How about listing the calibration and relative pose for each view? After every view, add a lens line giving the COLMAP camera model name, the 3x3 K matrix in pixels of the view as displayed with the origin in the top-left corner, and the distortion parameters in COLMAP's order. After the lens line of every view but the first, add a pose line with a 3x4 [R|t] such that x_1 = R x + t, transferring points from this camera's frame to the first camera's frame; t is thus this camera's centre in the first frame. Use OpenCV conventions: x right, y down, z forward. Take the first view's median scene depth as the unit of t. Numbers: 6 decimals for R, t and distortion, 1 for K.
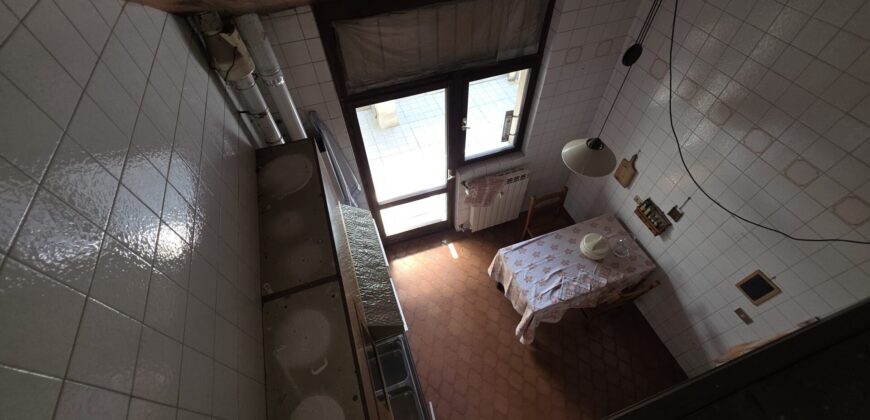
lens RADIAL K [[347.8, 0, 437.3], [0, 347.8, 207.8], [0, 0, 1]] dist [0.003052, 0.000342]
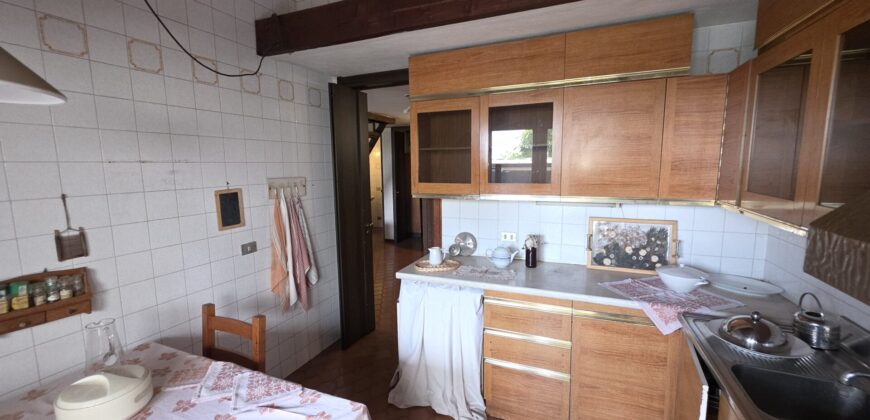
lens RADIAL K [[347.8, 0, 435.0], [0, 347.8, 210.8], [0, 0, 1]] dist [0.003052, 0.000342]
pose [[-0.739458, -0.058413, 0.670663, -0.058073], [0.551378, 0.519024, 0.653143, -0.055611], [-0.386243, 0.852761, -0.351589, 1.054202]]
